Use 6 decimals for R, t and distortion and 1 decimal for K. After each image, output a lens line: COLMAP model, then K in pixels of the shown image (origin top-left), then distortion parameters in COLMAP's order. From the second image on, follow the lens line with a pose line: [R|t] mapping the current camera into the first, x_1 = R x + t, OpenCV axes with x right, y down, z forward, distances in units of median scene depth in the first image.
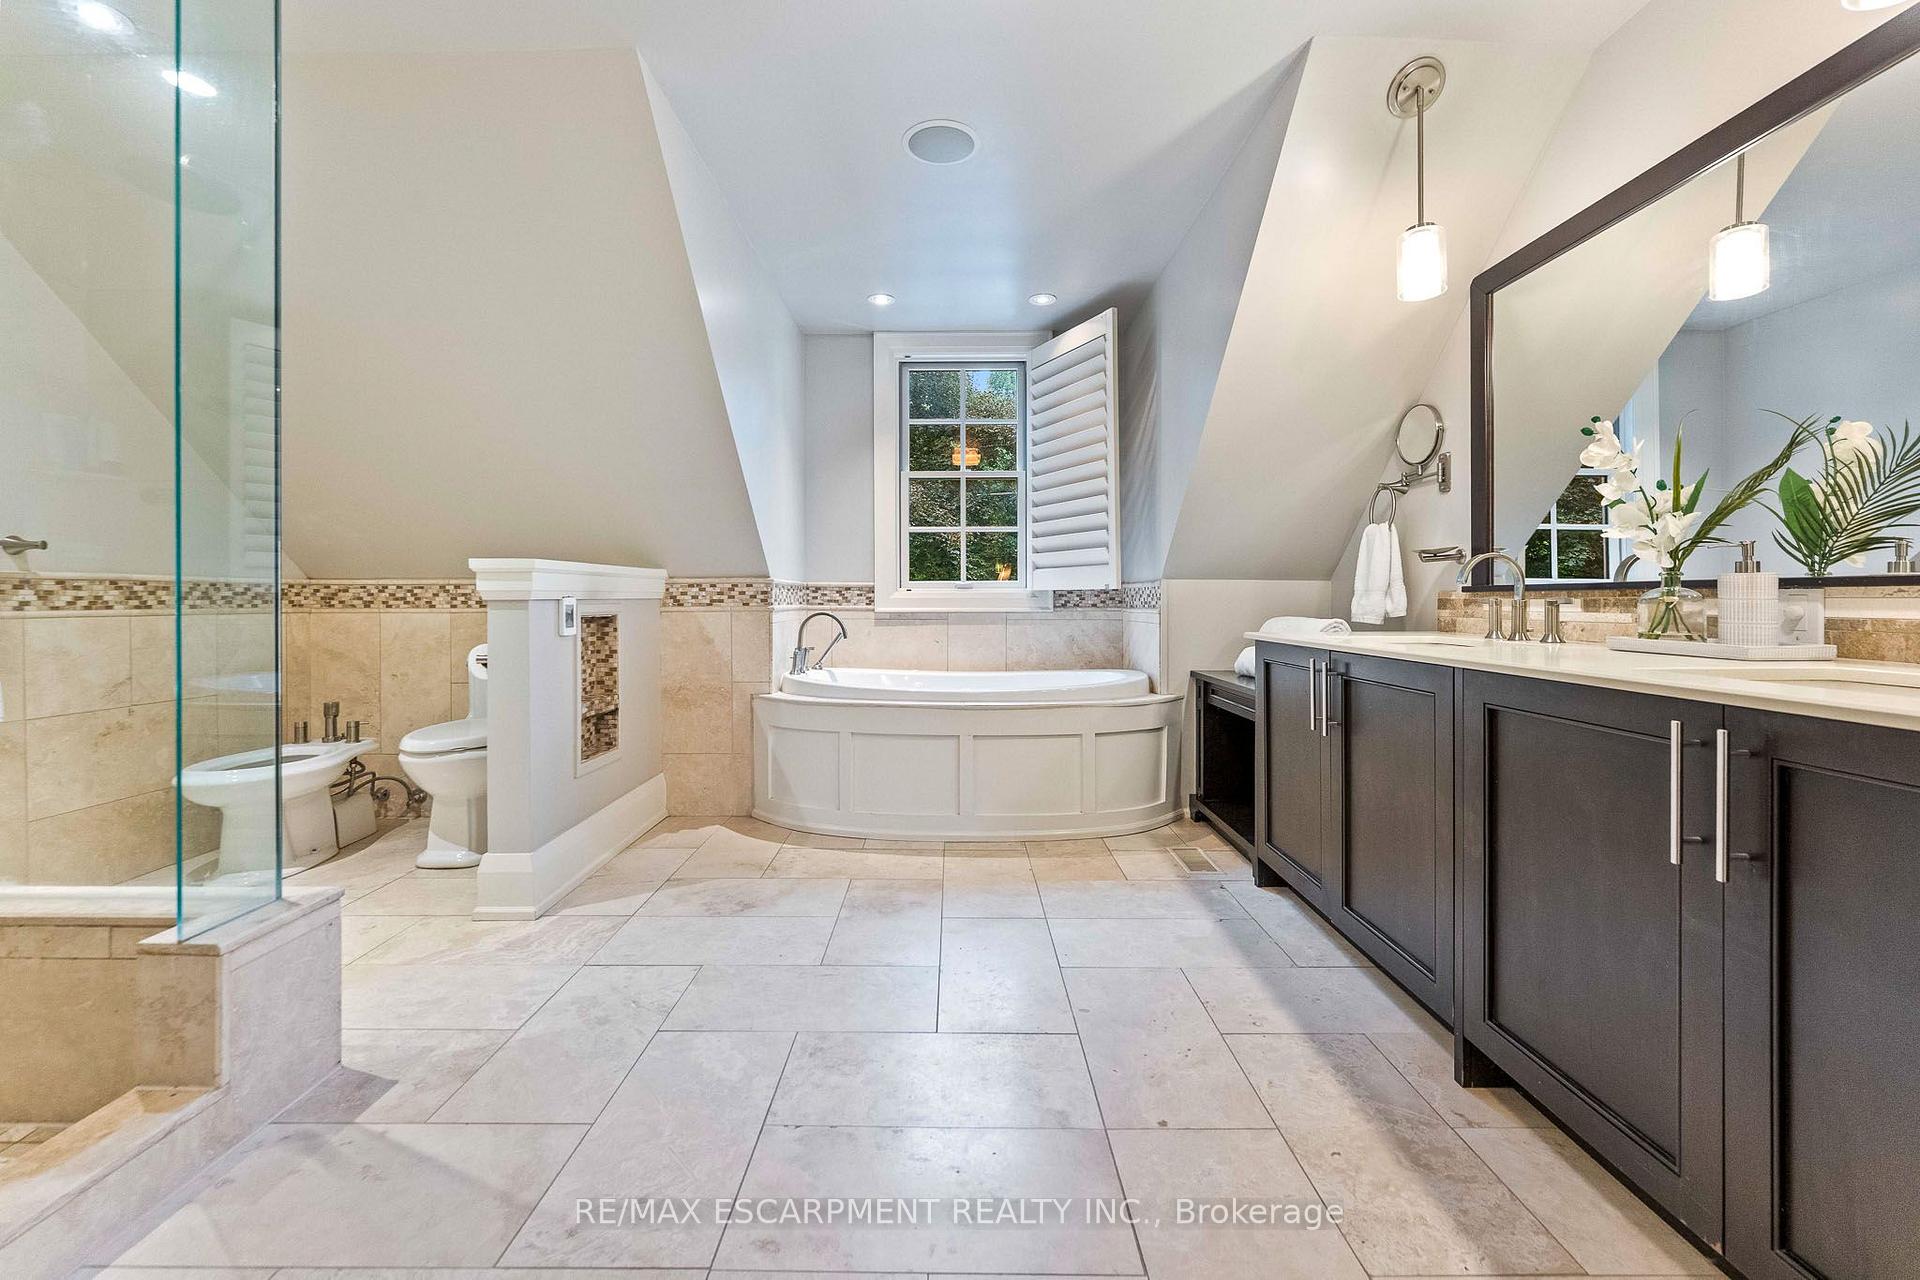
lens RADIAL K [[782.6, 0, 936.5], [0, 782.6, 608.0], [0, 0, 1]] dist [-0.001937, 0.000121]
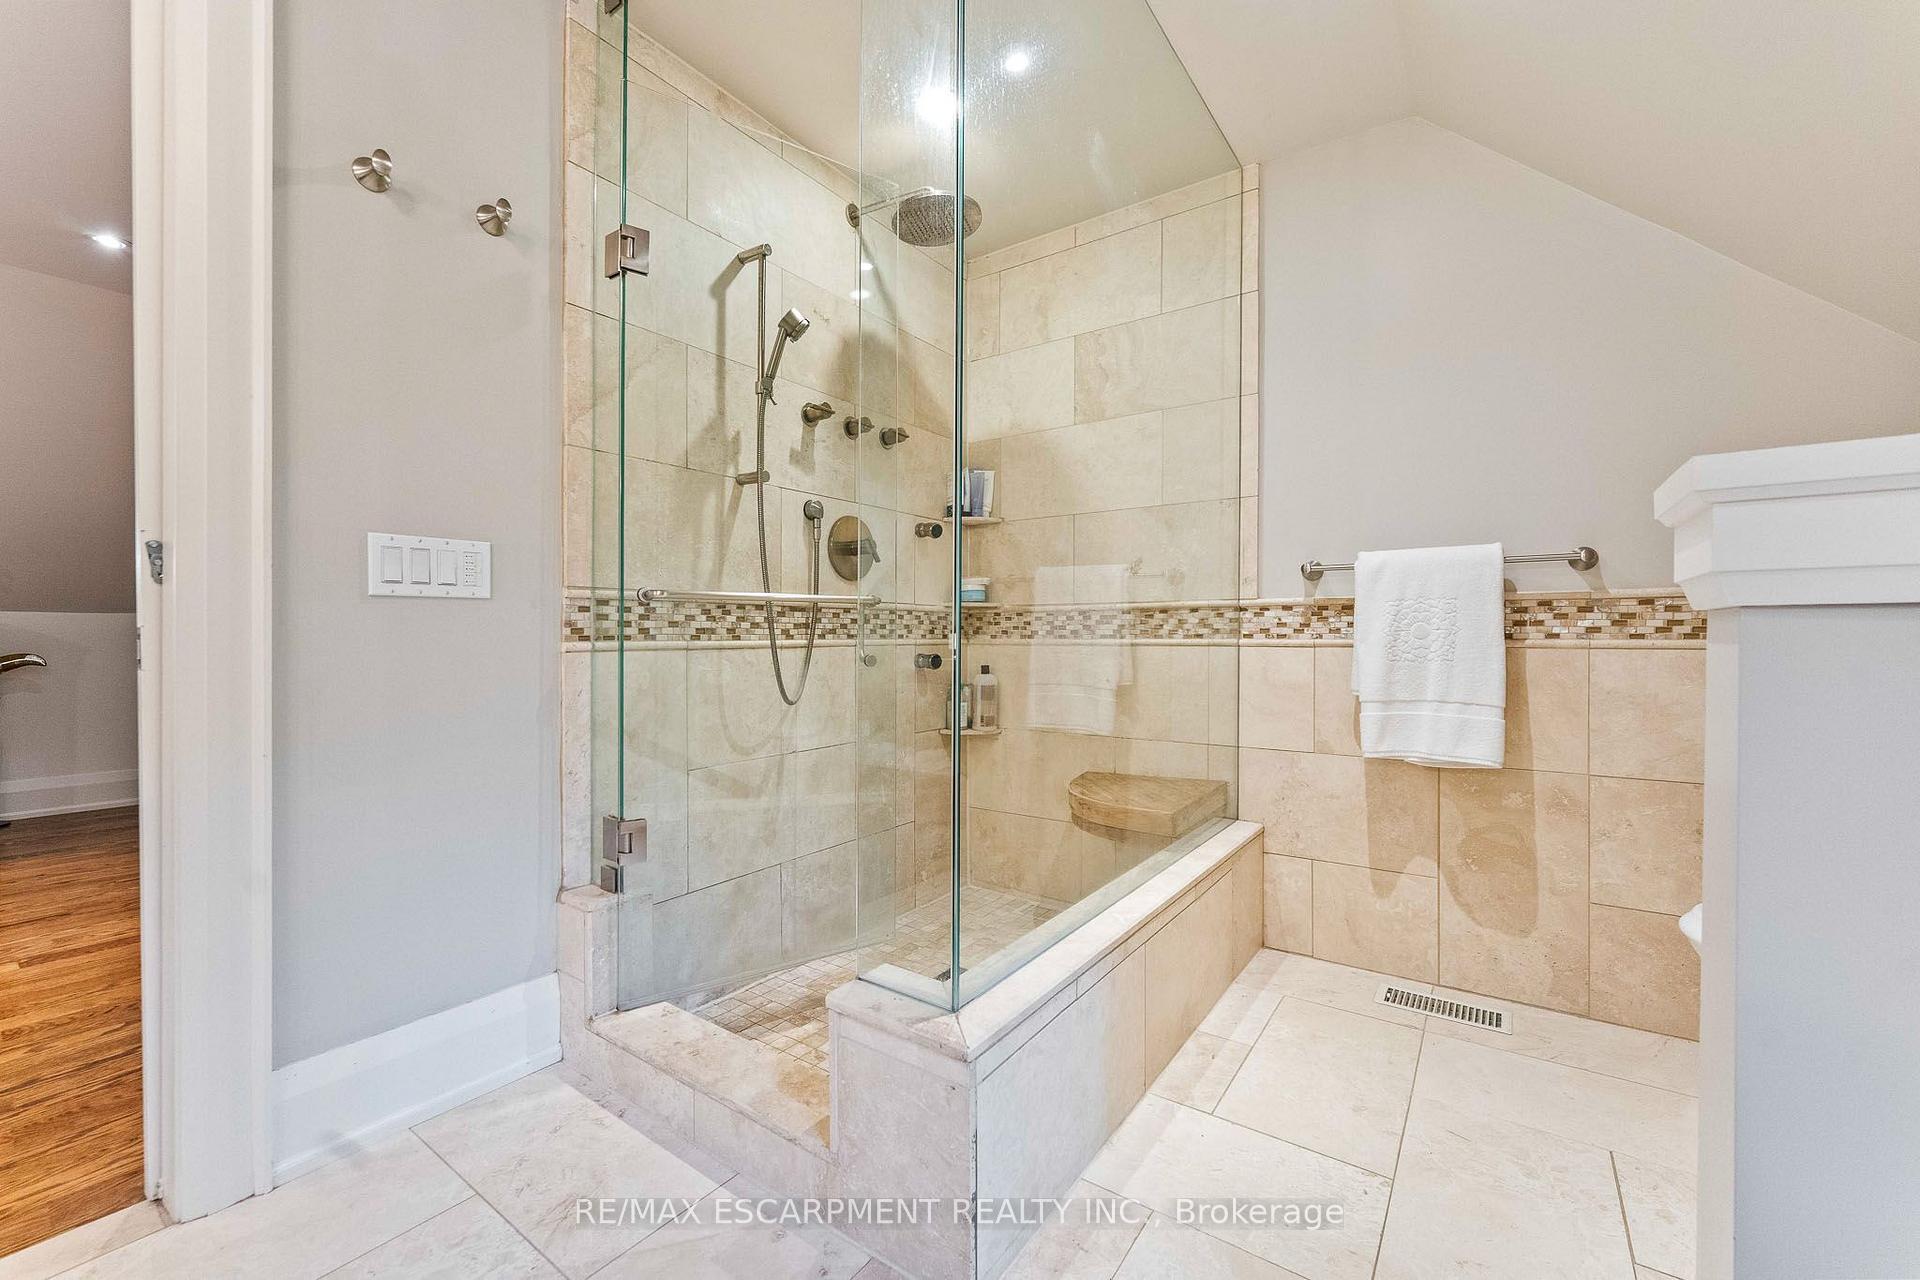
lens RADIAL K [[782.6, 0, 954.5], [0, 782.6, 635.9], [0, 0, 1]] dist [-0.001937, 0.000121]
pose [[-0.577466, 0.004583, -0.816402, -0.131091], [-0.000151, 0.999984, 0.005720, -0.004217], [0.816415, 0.003426, -0.577455, 0.903029]]
